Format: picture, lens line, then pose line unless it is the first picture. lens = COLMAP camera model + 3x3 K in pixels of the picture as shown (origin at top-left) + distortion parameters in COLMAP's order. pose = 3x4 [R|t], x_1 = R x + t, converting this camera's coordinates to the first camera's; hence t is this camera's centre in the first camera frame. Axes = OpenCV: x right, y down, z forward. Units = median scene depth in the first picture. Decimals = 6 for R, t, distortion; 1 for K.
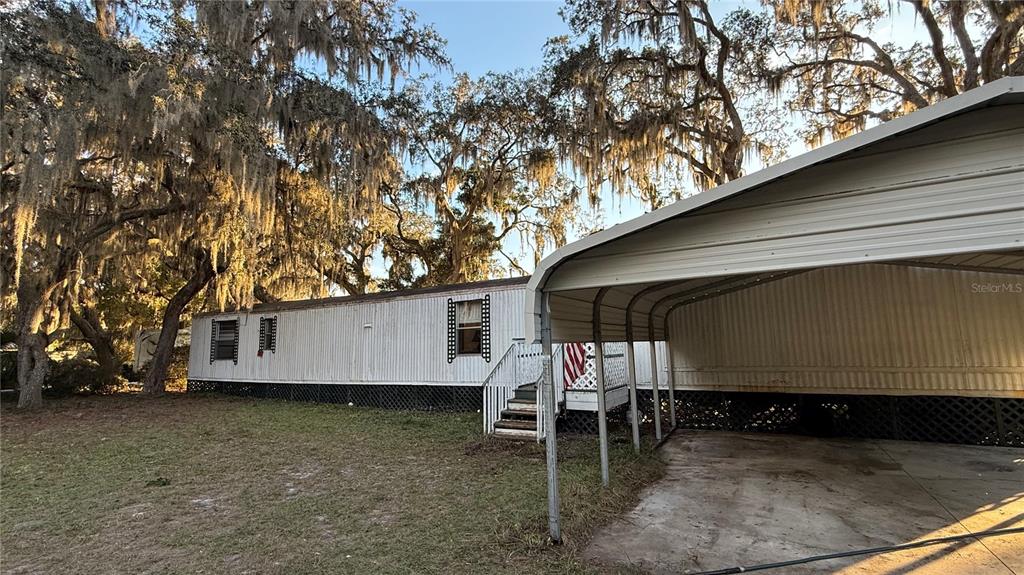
lens RADIAL K [[458.4, 0, 510.5], [0, 458.4, 286.4], [0, 0, 1]] dist [0.000642, -0.001085]
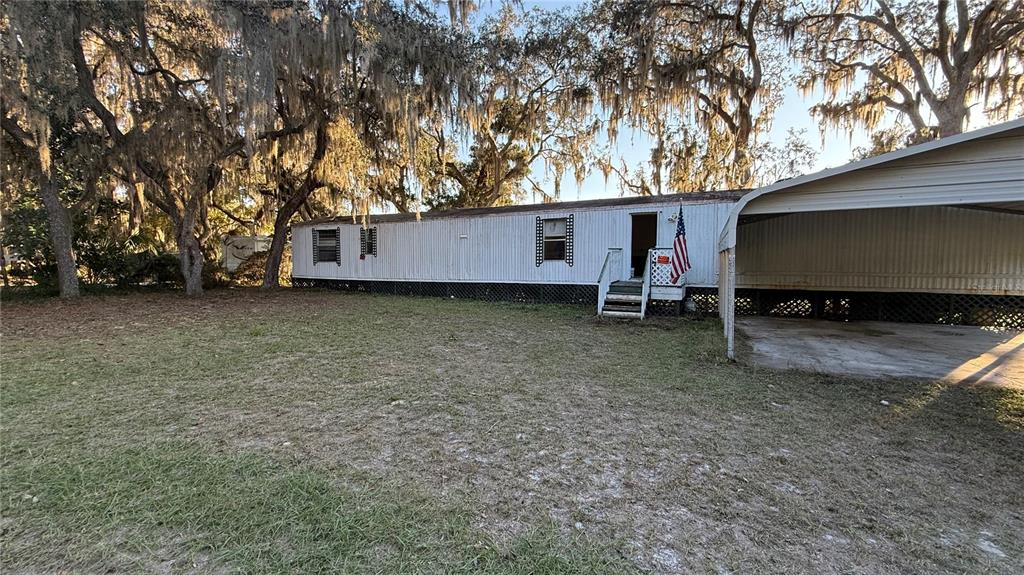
lens RADIAL K [[404.8, 0, 509.0], [0, 404.8, 286.4], [0, 0, 1]] dist [-0.000913, -0.000196]
pose [[0.998590, 0.018614, 0.049705, -0.279048], [-0.027914, 0.980694, 0.193546, 0.001728], [-0.045143, -0.194661, 0.979831, -0.139241]]
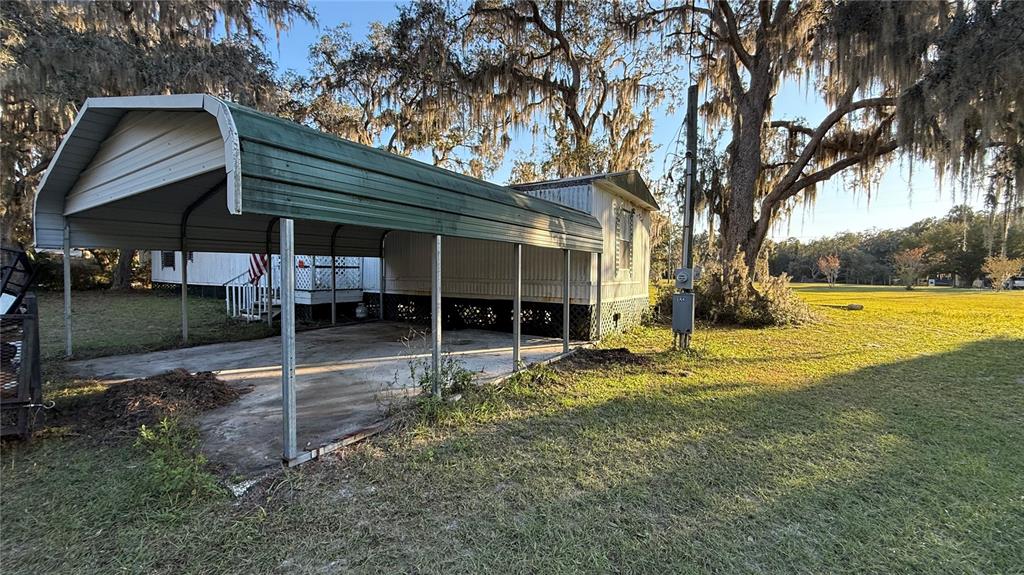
lens RADIAL K [[406.6, 0, 508.2], [0, 406.6, 284.9], [0, 0, 1]] dist [-0.000570, 0.000080]
pose [[0.996466, 0.032981, -0.077245, 0.650996], [-0.019649, 0.985696, 0.167386, -0.007182], [0.081661, -0.165276, 0.982861, -0.126227]]
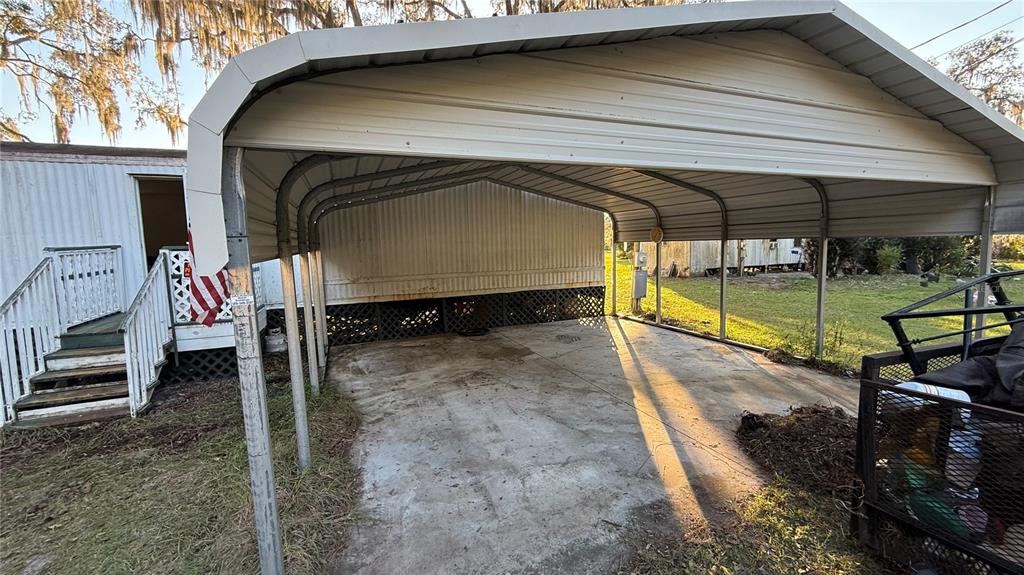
lens RADIAL K [[406.6, 0, 508.2], [0, 406.6, 284.9], [0, 0, 1]] dist [-0.000570, 0.000080]
pose [[0.627990, -0.071417, 0.774937, -0.022602], [-0.092592, 0.981850, 0.165520, 0.018810], [-0.772693, -0.175698, 0.609980, 0.202530]]
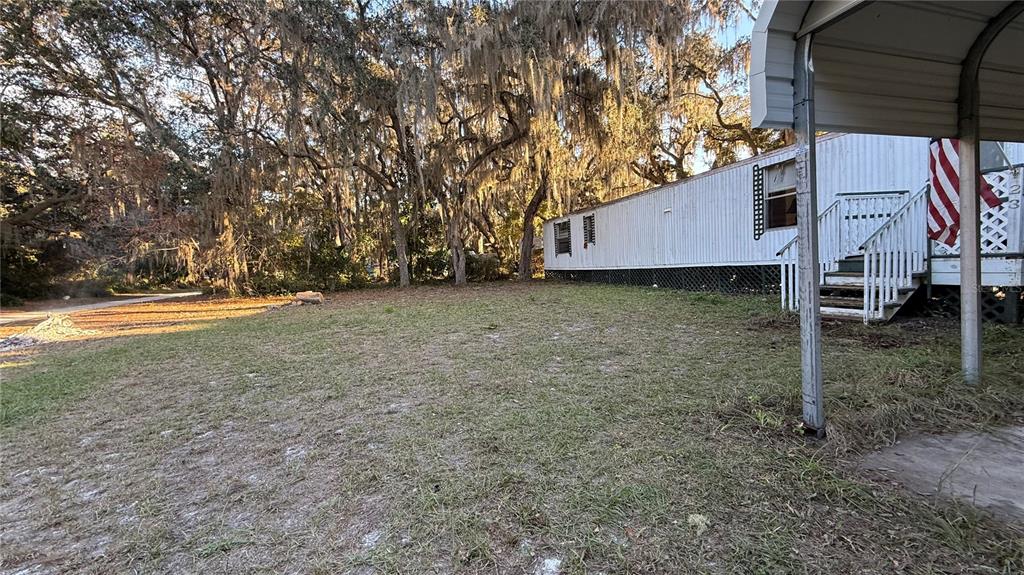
lens RADIAL K [[404.8, 0, 509.0], [0, 404.8, 286.4], [0, 0, 1]] dist [-0.000913, -0.000196]
pose [[0.725400, 0.017851, -0.688096, 0.060007], [0.129217, 0.978359, 0.161603, 0.070032], [0.676090, -0.206141, 0.707395, 0.116579]]
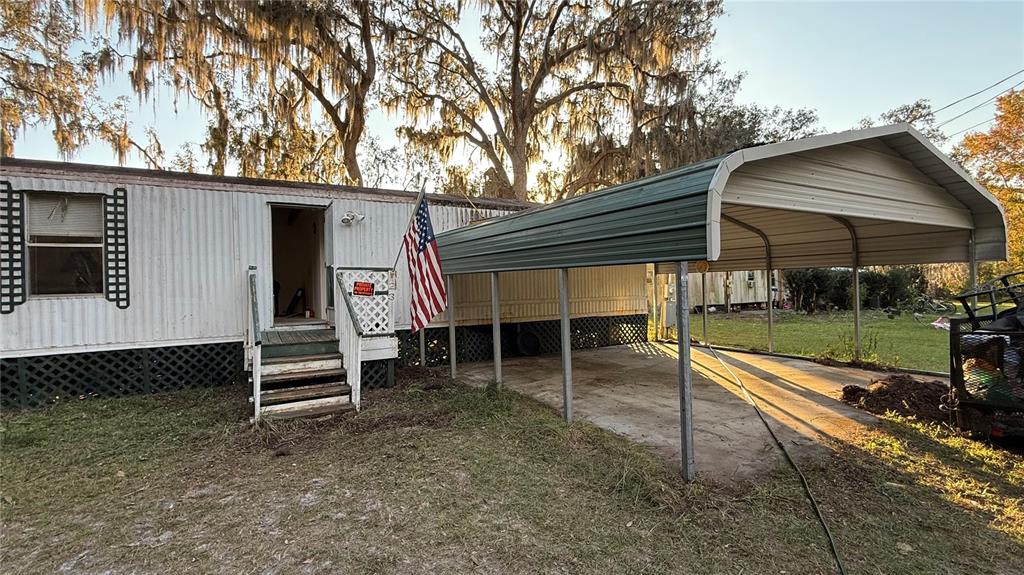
lens RADIAL K [[458.4, 0, 510.5], [0, 458.4, 286.4], [0, 0, 1]] dist [0.000642, -0.001085]
pose [[0.513565, 0.008488, 0.858008, -0.284678], [-0.105874, 0.992937, 0.053549, 0.056814], [-0.851494, -0.118342, 0.510837, 0.301447]]
